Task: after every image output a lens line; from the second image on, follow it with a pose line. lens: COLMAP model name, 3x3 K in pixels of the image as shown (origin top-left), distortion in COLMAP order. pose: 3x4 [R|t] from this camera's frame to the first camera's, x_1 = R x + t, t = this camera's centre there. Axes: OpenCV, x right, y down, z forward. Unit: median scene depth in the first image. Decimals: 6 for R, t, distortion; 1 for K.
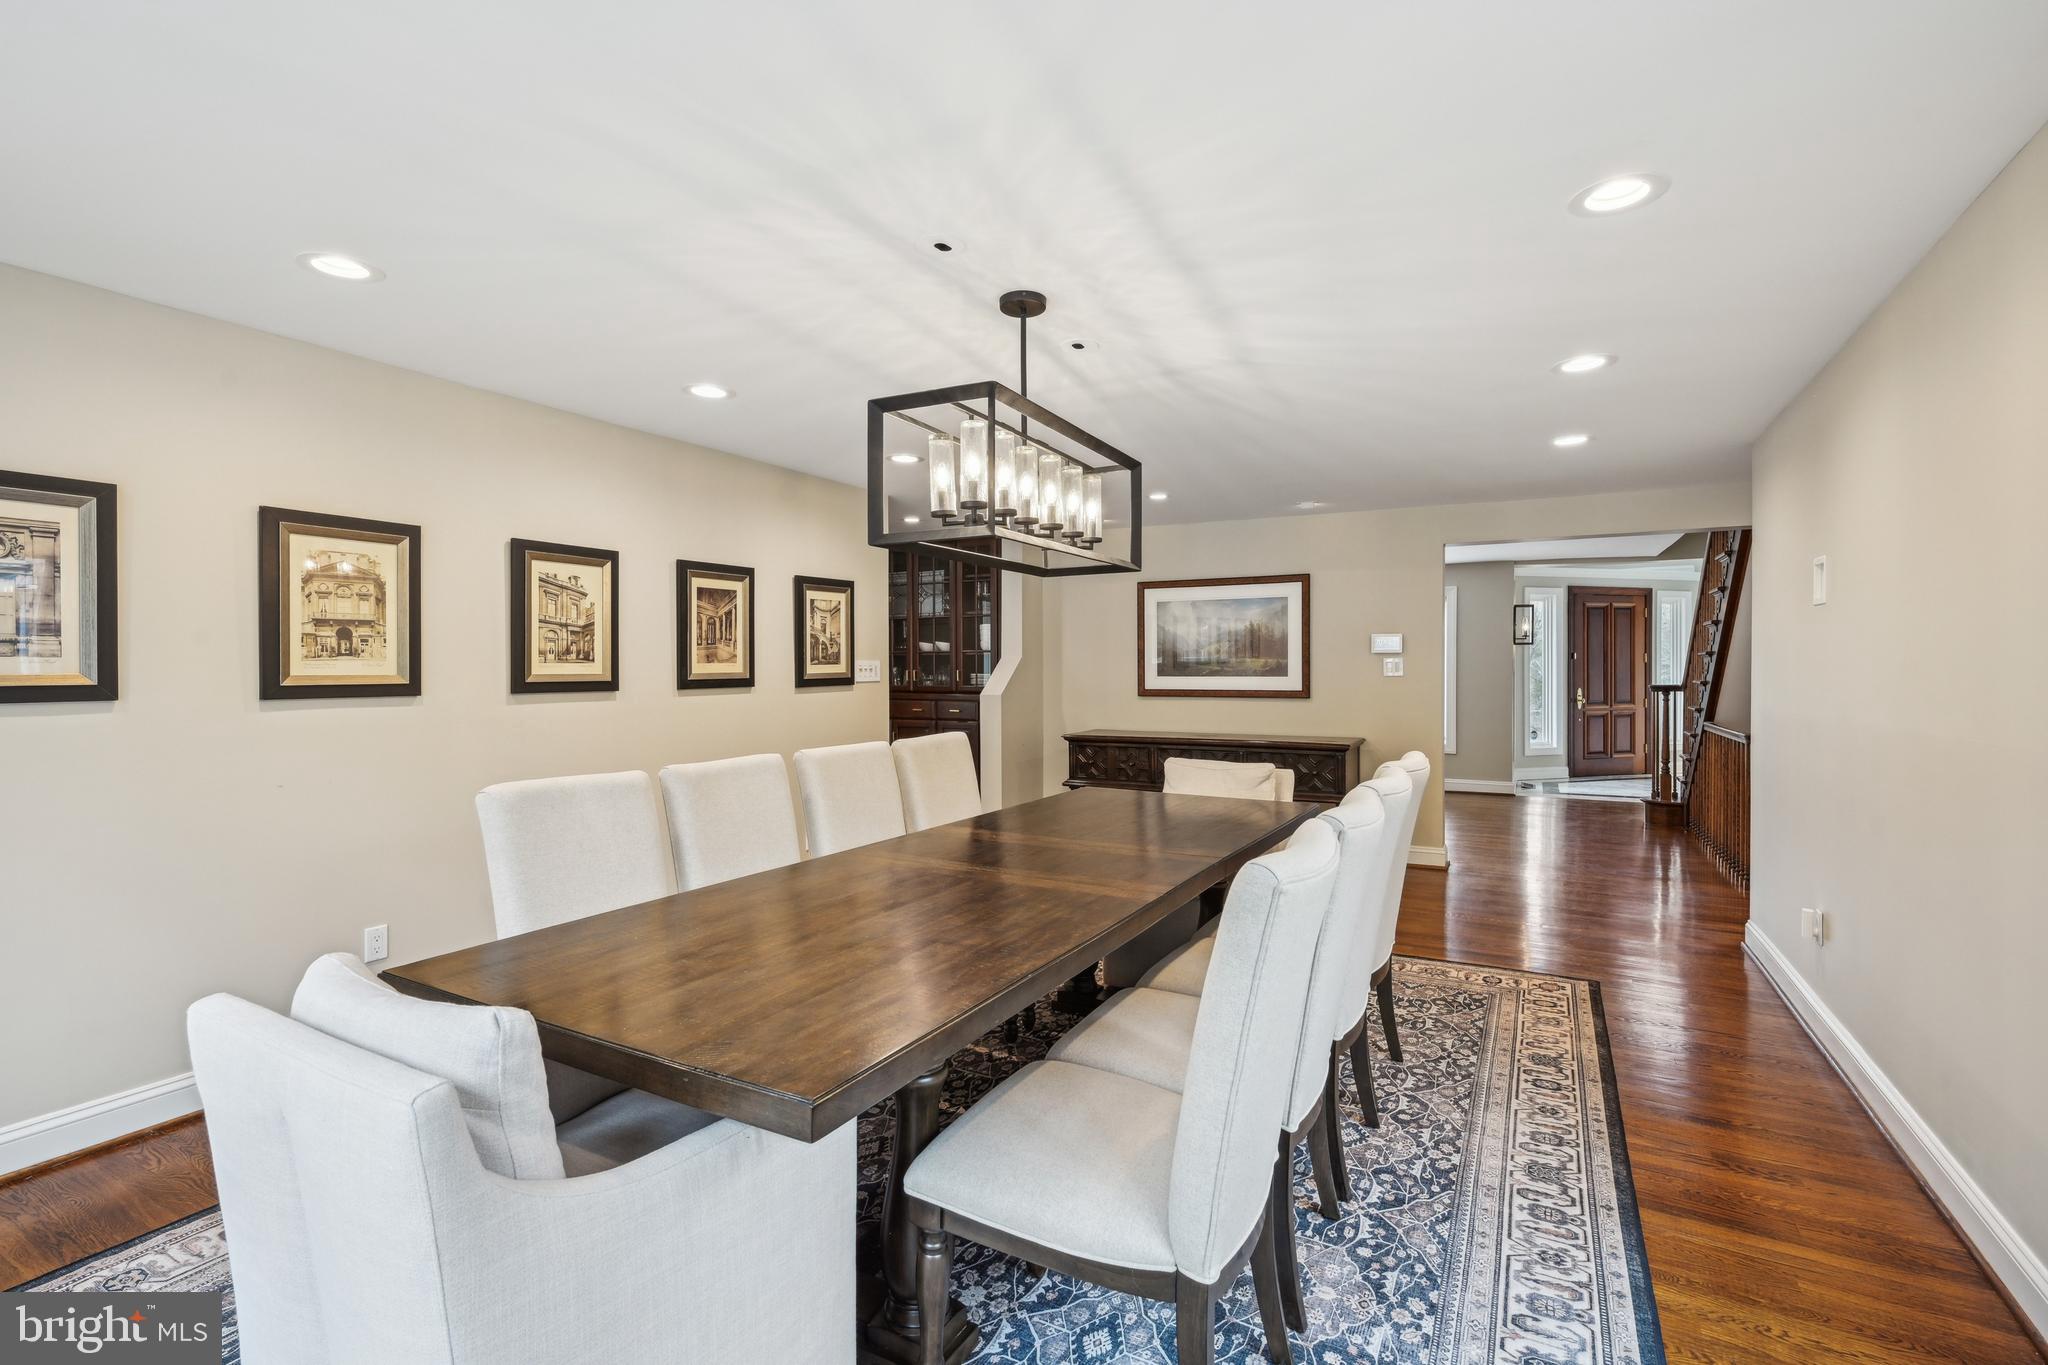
lens RADIAL K [[931.0, 0, 1020.6], [0, 931.0, 673.6], [0, 0, 1]] dist [0.002621, -0.001586]
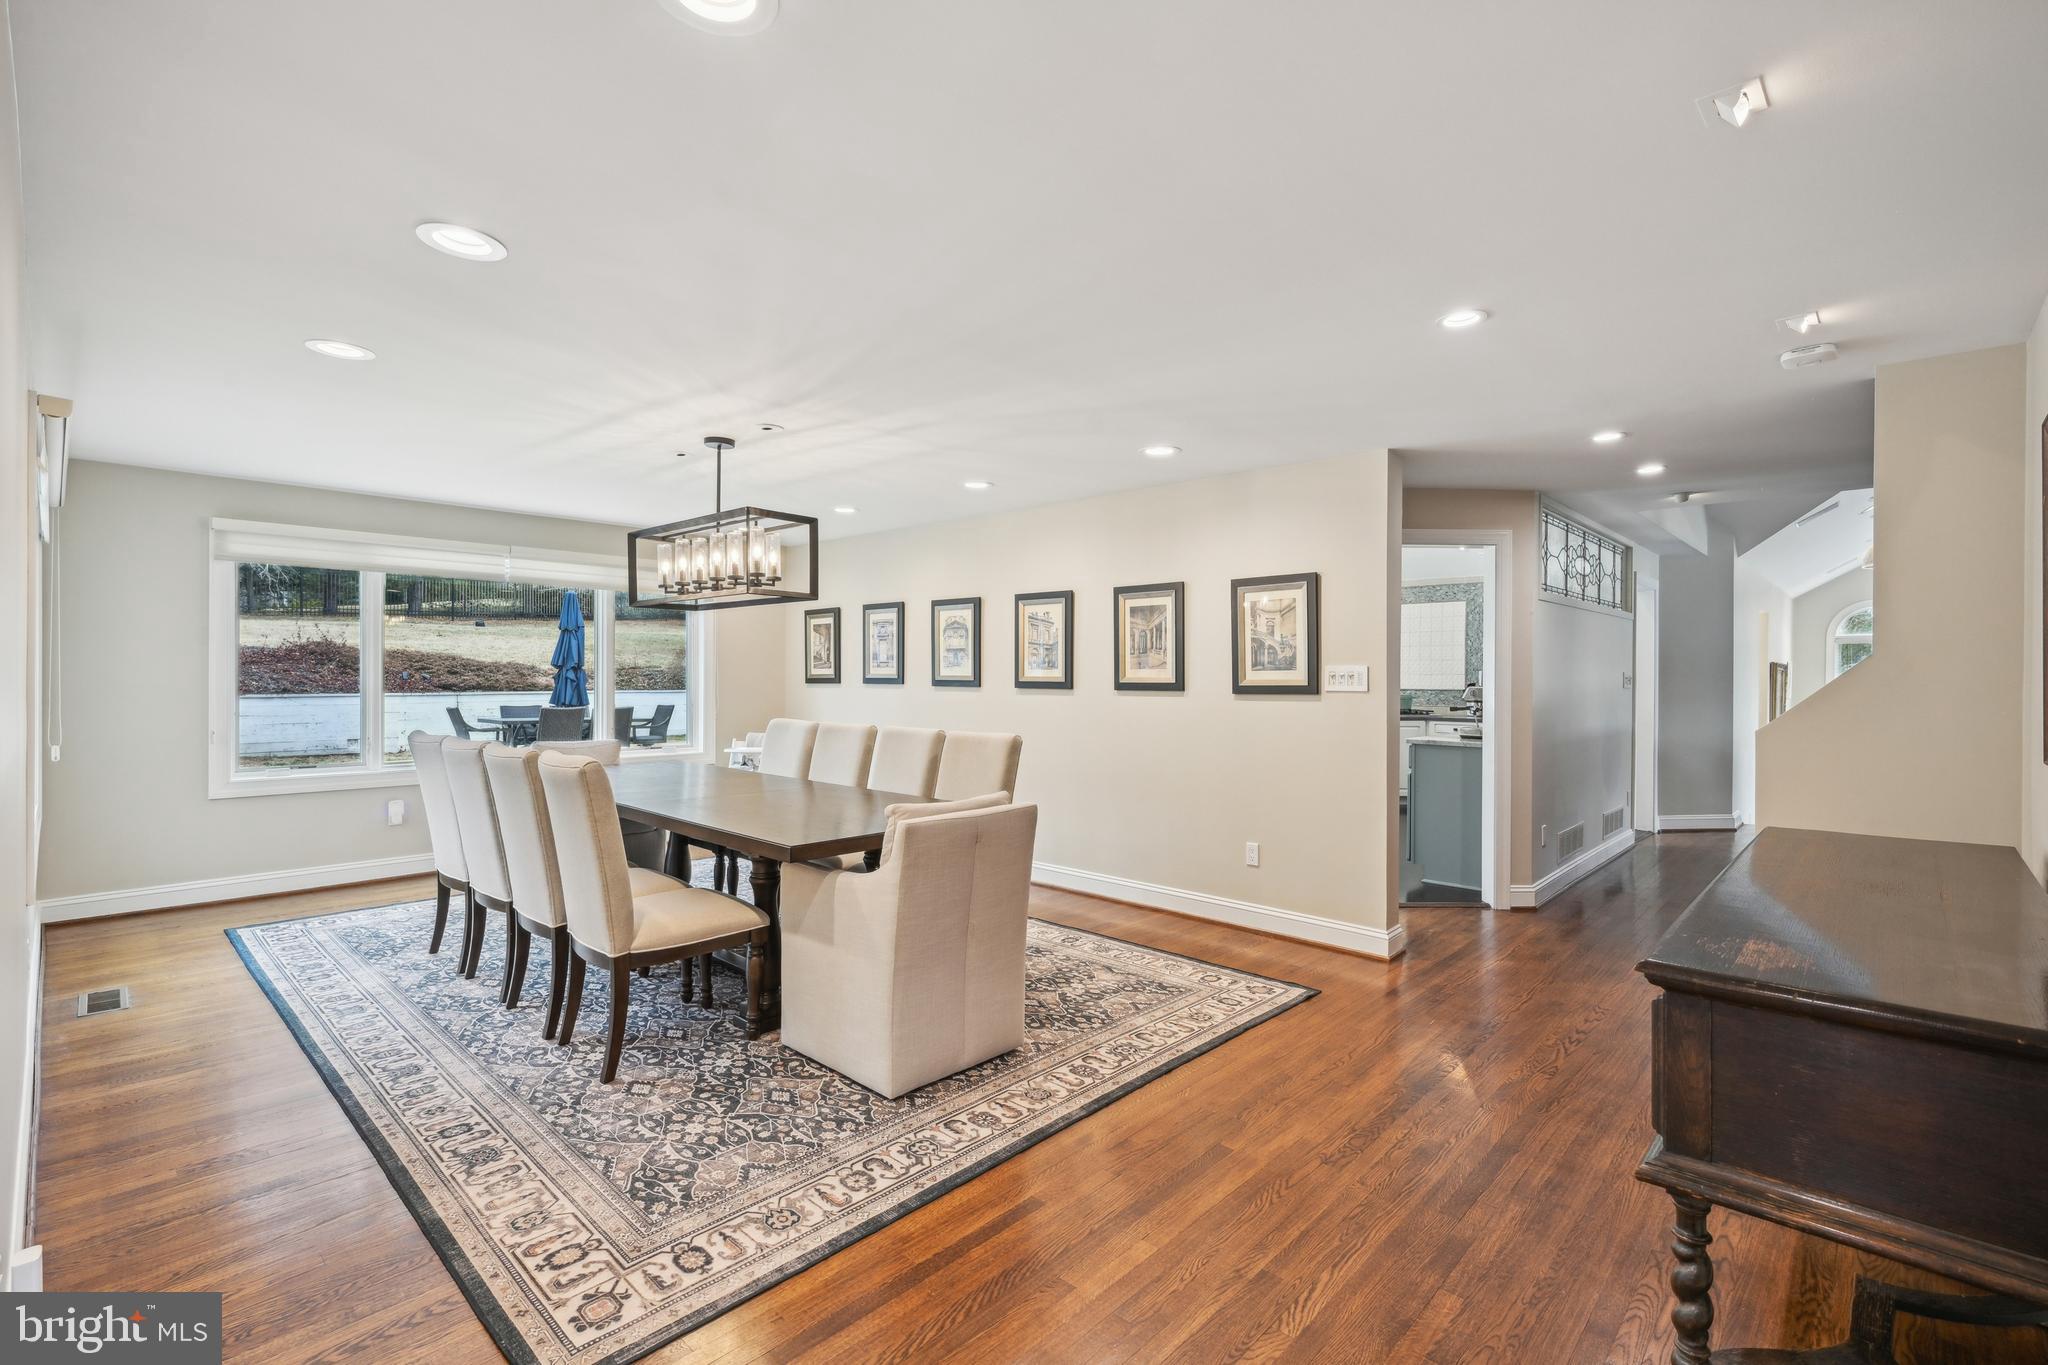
lens RADIAL K [[931.0, 0, 1022.4], [0, 931.0, 674.9], [0, 0, 1]] dist [0.002621, -0.001586]
pose [[-0.251350, 0.002326, -0.967893, 0.998120], [-0.011617, 0.999918, 0.005420, -0.010249], [0.967826, 0.012606, -0.251303, 1.345440]]
